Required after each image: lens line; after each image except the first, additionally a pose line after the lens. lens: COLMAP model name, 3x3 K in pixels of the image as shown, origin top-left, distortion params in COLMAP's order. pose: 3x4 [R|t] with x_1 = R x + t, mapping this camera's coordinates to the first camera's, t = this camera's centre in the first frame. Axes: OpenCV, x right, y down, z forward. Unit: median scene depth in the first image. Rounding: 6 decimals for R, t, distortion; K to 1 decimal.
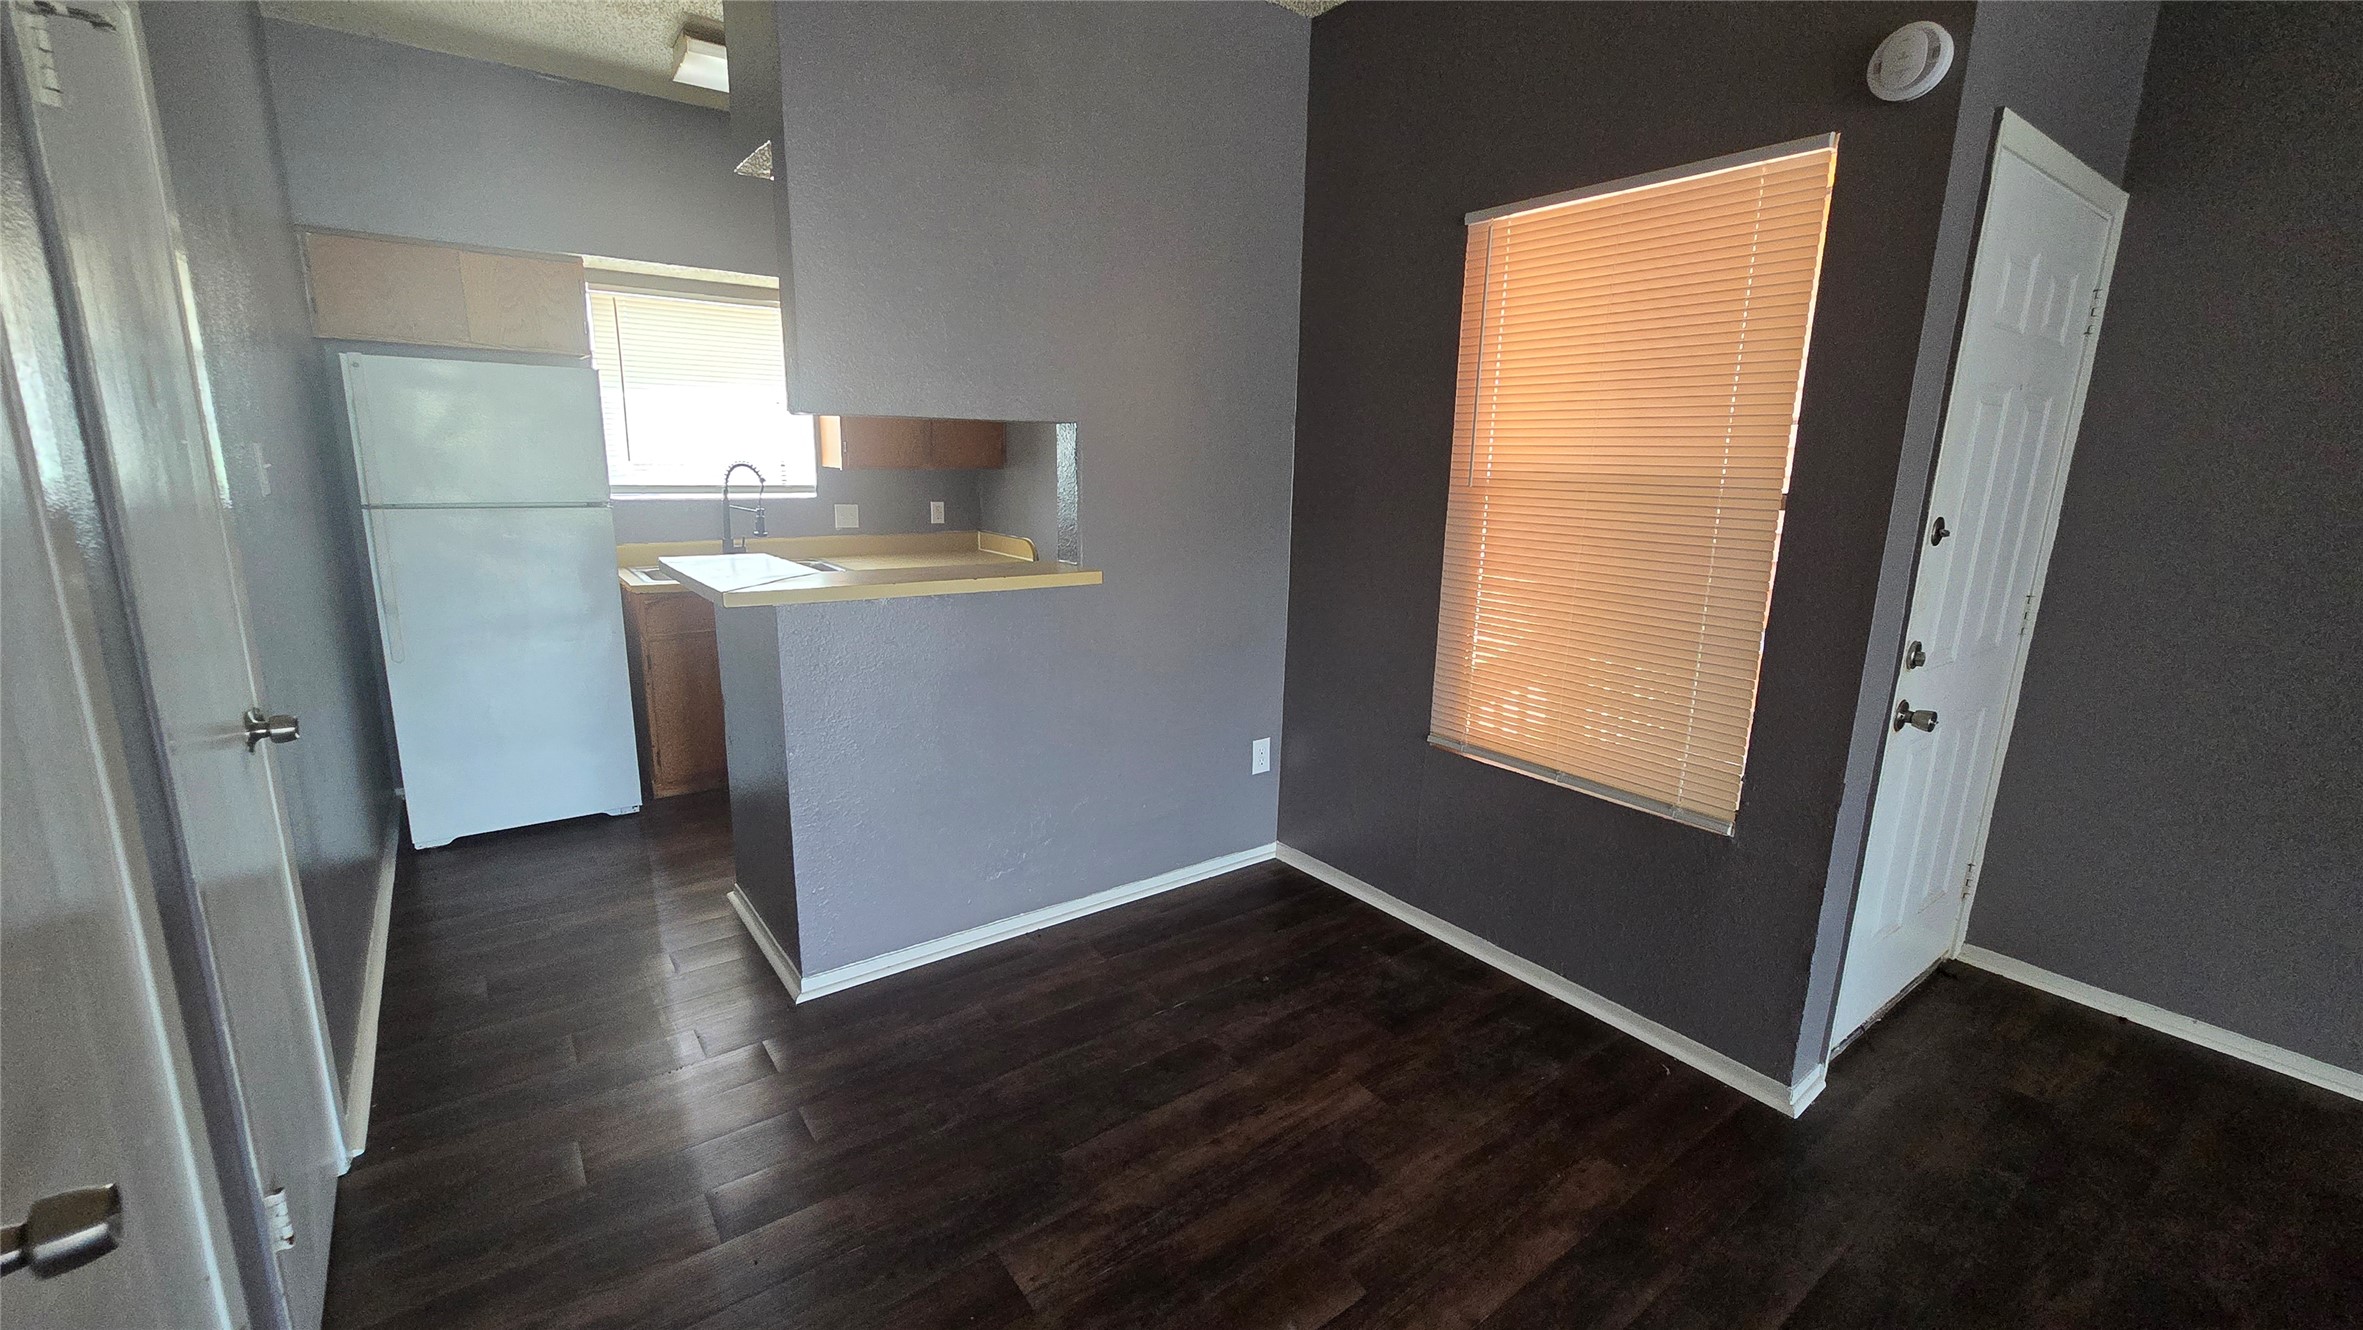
lens RADIAL K [[973.0, 0, 1174.1], [0, 973.0, 661.9], [0, 0, 1]] dist [-0.002328, 0.000499]
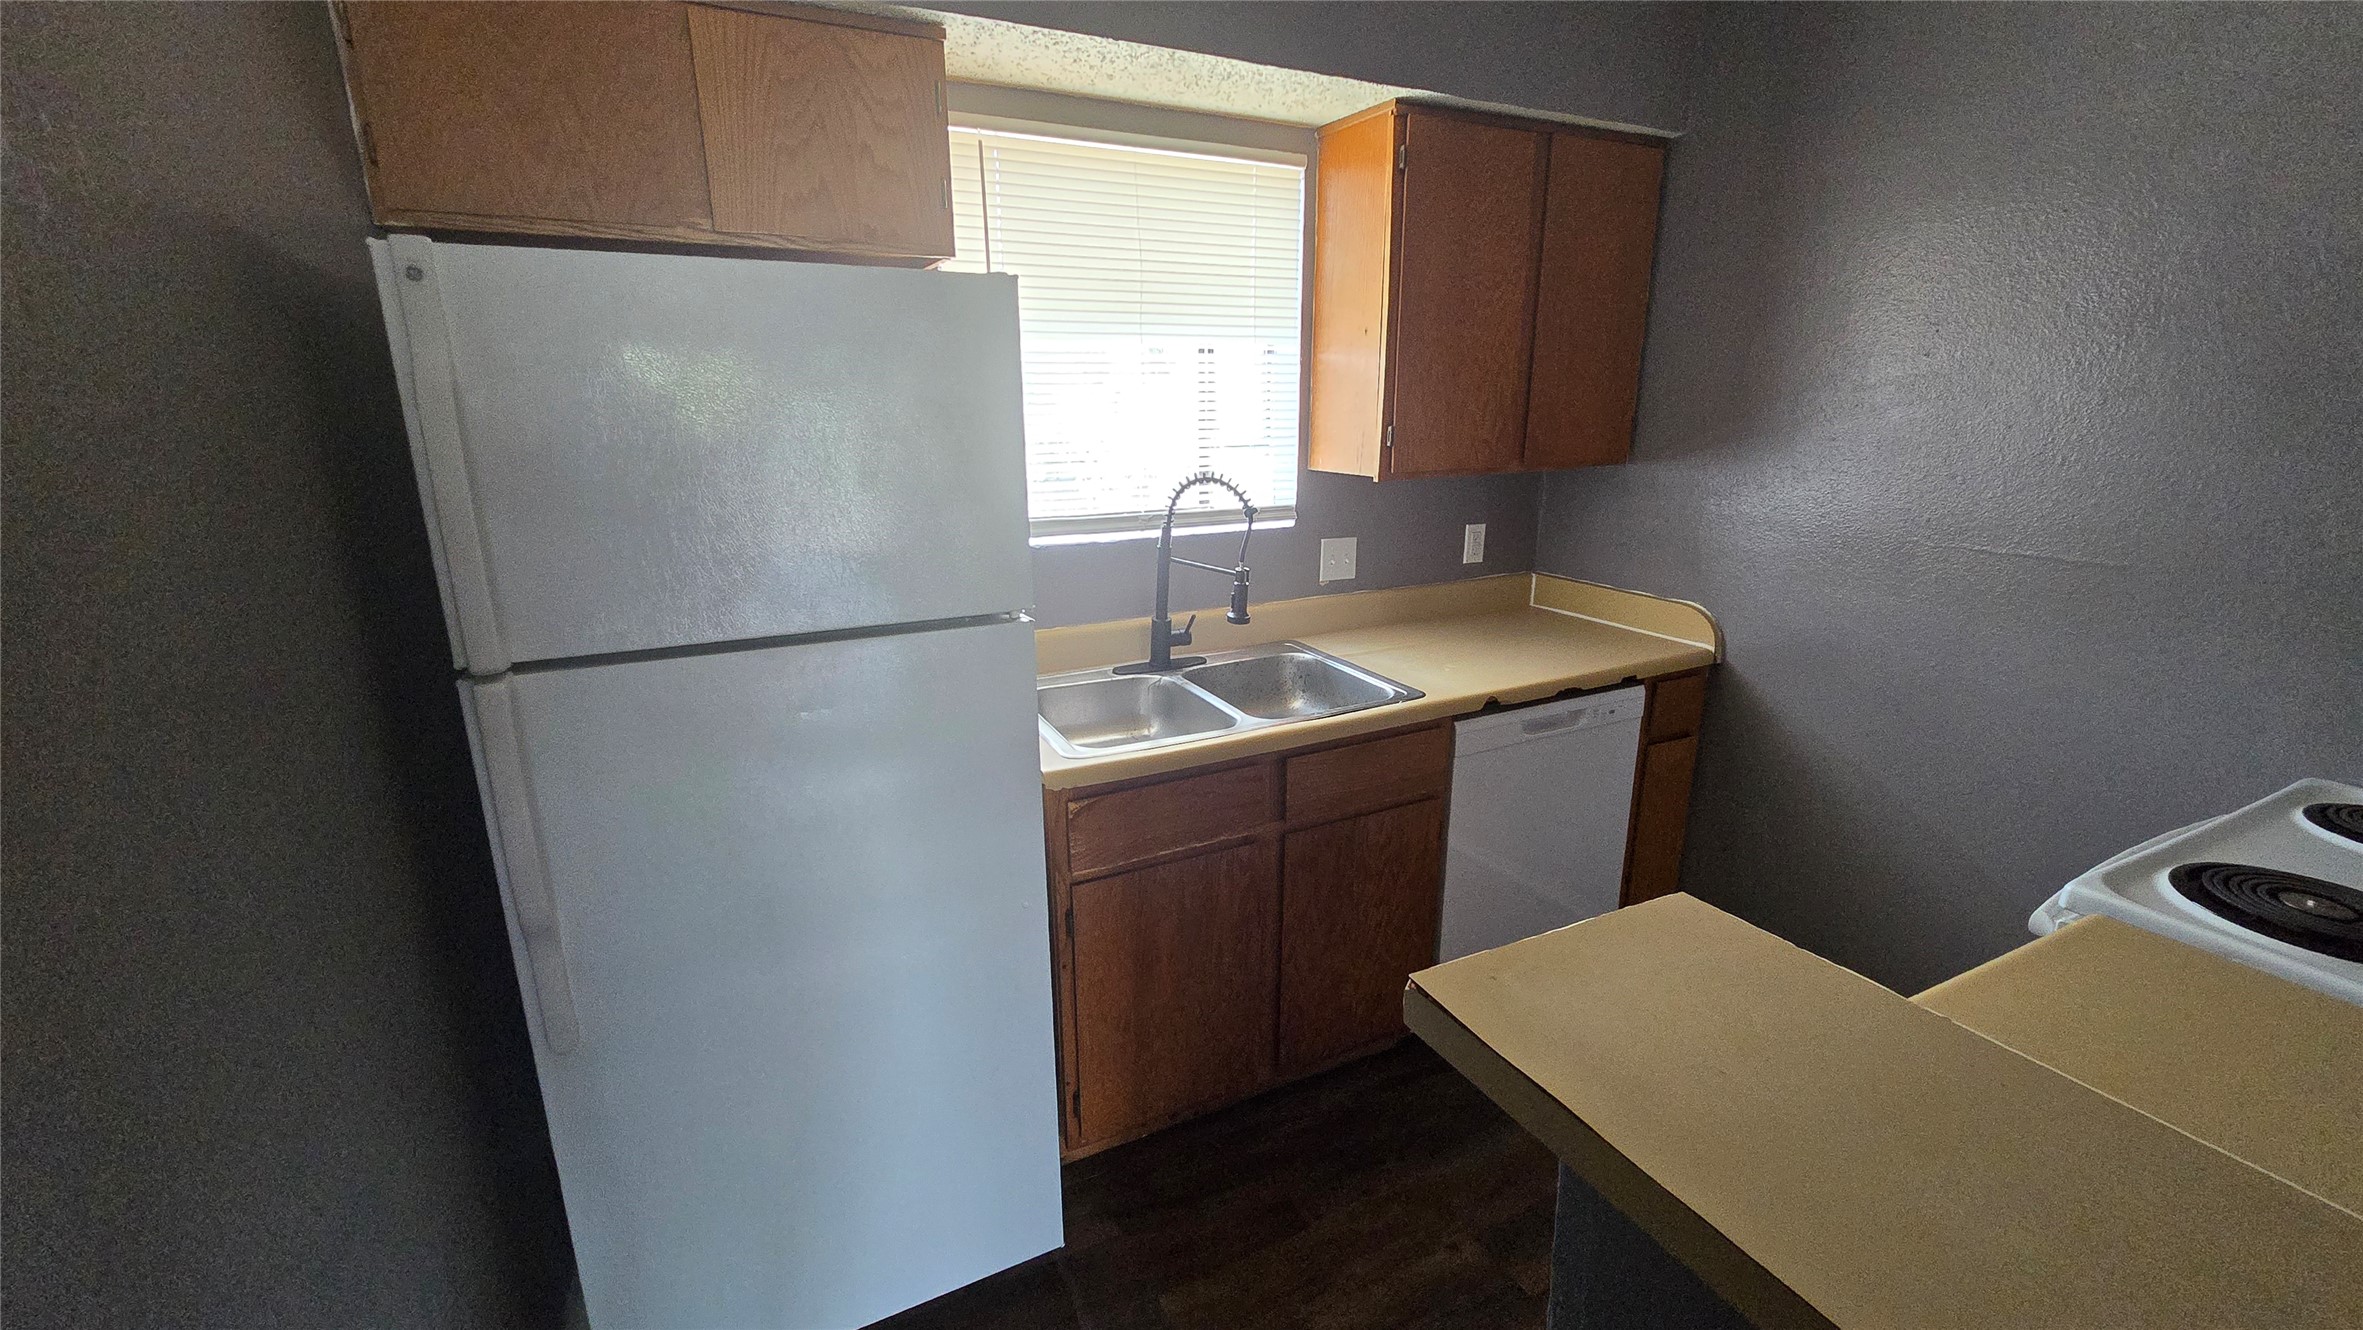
lens RADIAL K [[973.0, 0, 1174.1], [0, 973.0, 661.9], [0, 0, 1]] dist [-0.002328, 0.000499]
pose [[0.984097, 0.018712, -0.176644, -0.421834], [-0.009151, 0.998456, 0.054786, -0.155610], [0.177396, -0.052298, 0.982749, 0.575172]]
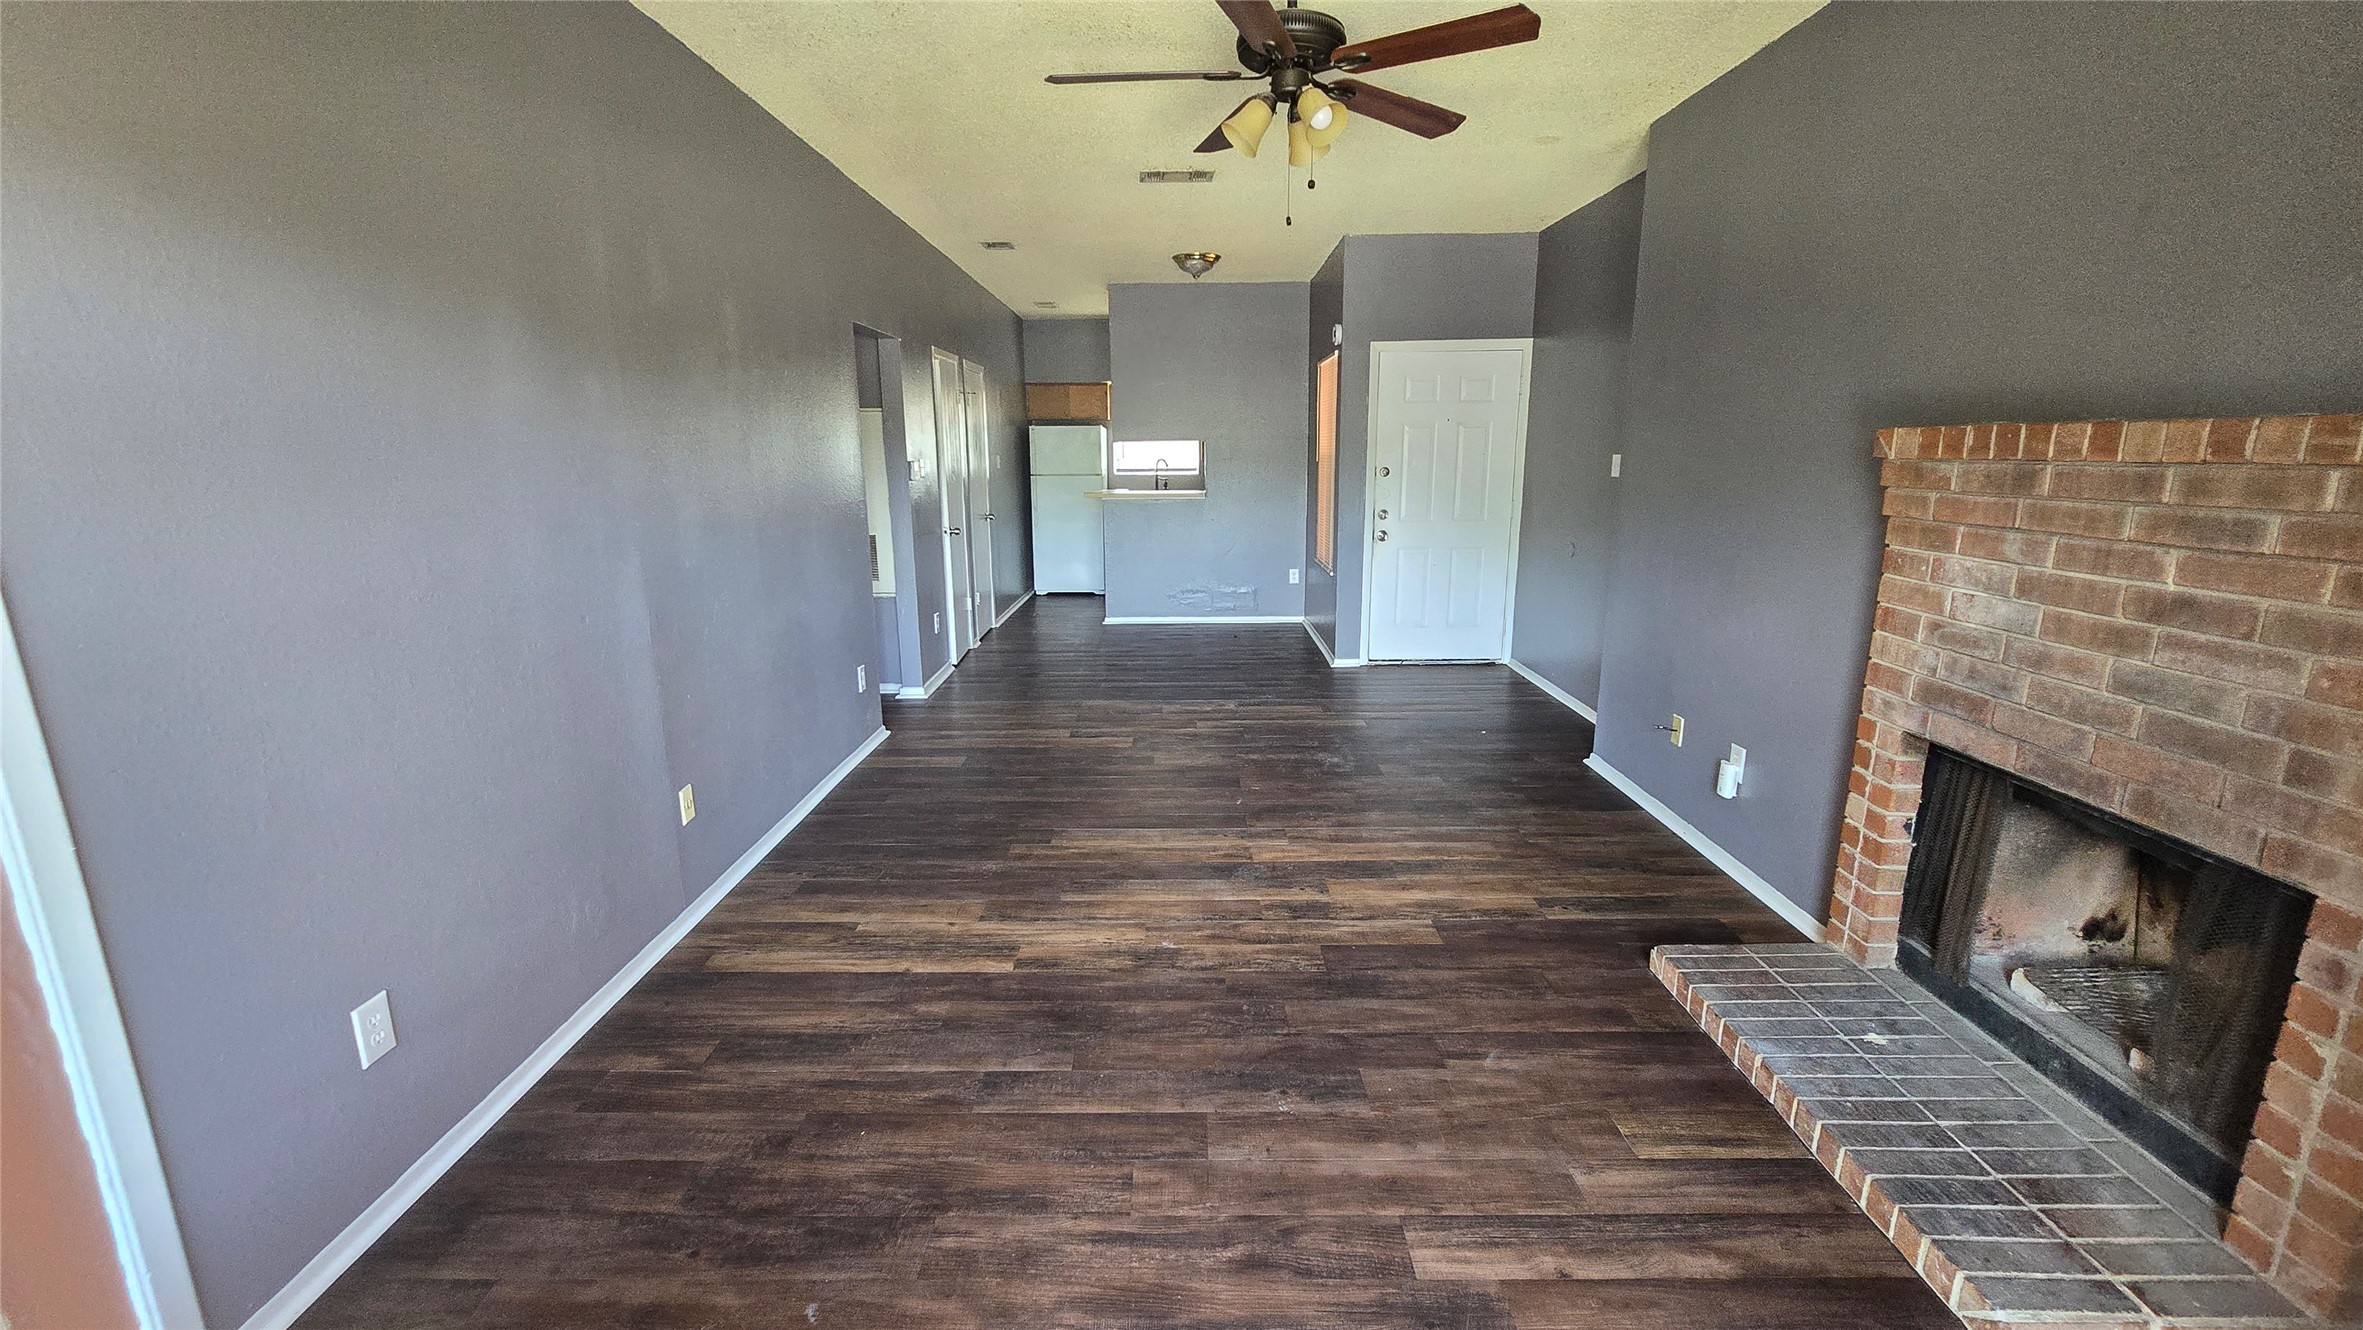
lens RADIAL K [[973.0, 0, 1174.1], [0, 973.0, 661.9], [0, 0, 1]] dist [-0.002328, 0.000499]
pose [[0.797736, 0.100226, -0.594619, 1.198370], [-0.099640, 0.994444, 0.033941, 0.235673], [0.594718, 0.032172, 0.803291, -1.002671]]
